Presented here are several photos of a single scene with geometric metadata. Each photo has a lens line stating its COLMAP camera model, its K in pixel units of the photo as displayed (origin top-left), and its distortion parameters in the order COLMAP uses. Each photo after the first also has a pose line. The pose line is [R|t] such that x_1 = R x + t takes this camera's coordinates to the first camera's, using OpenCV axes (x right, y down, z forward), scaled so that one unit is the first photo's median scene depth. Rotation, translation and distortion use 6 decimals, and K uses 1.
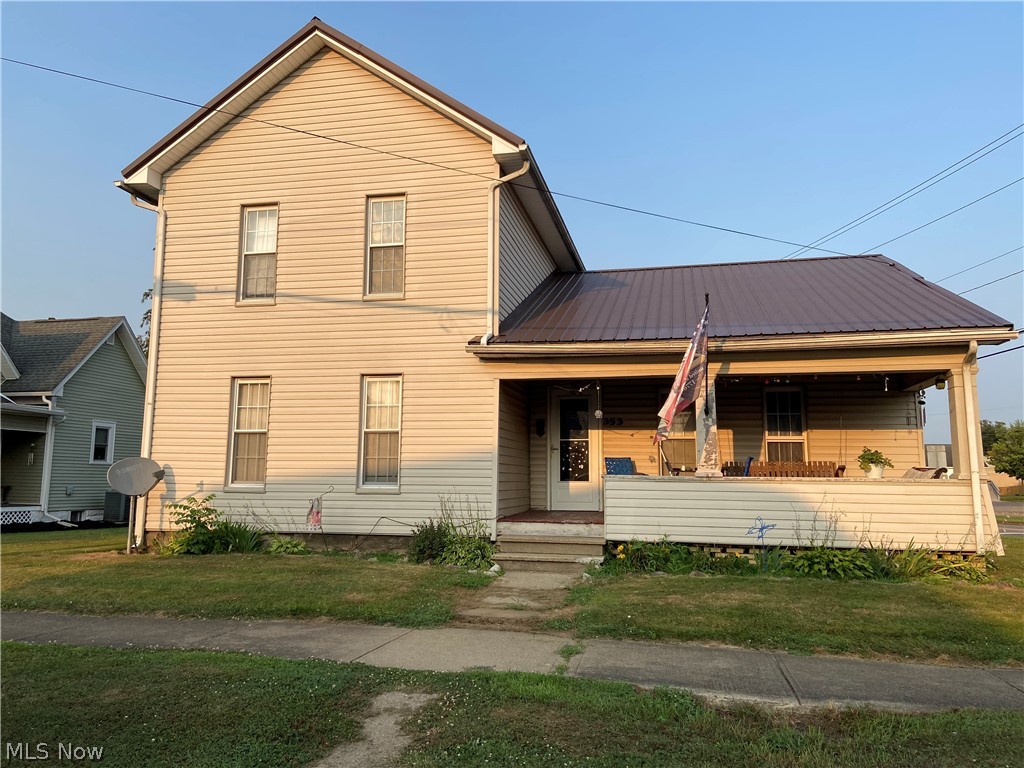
lens RADIAL K [[765.1, 0, 512.0], [0, 765.1, 384.0], [0, 0, 1]] dist [0.067310, -0.091165]
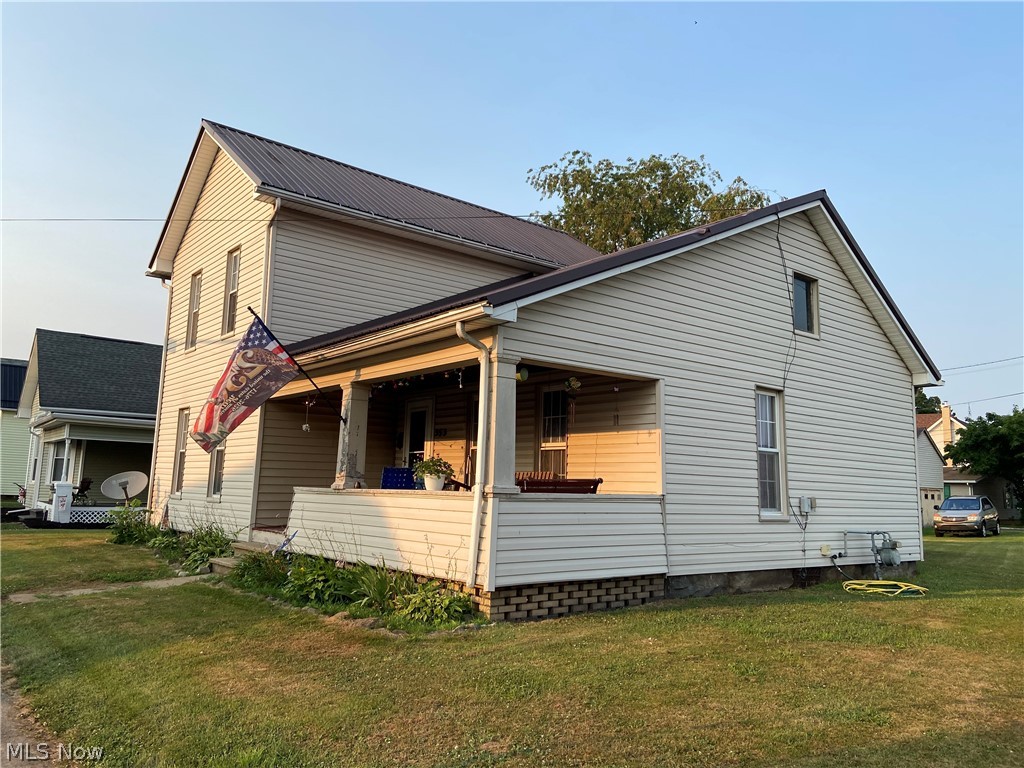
lens RADIAL K [[765.1, 0, 512.0], [0, 765.1, 384.0], [0, 0, 1]] dist [0.067310, -0.091165]
pose [[0.793604, -0.073816, -0.603941, 0.841213], [0.062401, 0.997254, -0.039890, 0.033865], [0.605227, -0.006030, 0.796030, 0.302097]]
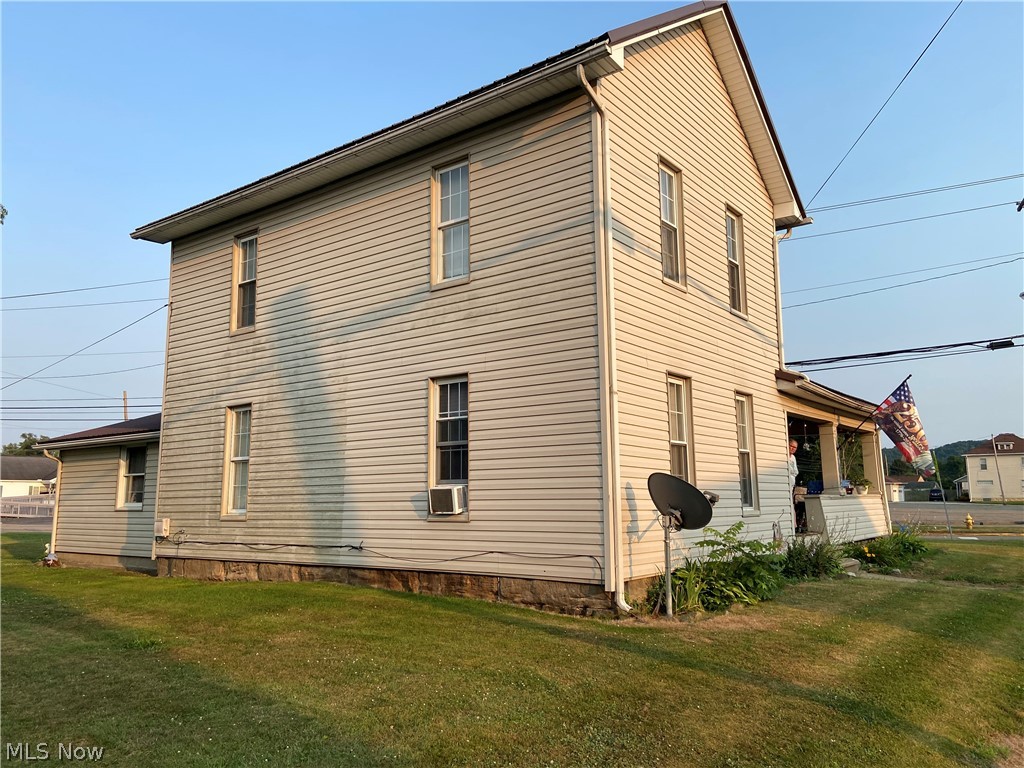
lens RADIAL K [[765.1, 0, 512.0], [0, 765.1, 384.0], [0, 0, 1]] dist [0.067310, -0.091165]
pose [[0.421787, 0.124688, 0.898081, -1.107494], [-0.103933, 0.990619, -0.088723, 0.088299], [-0.900719, -0.055918, 0.430789, 0.799255]]
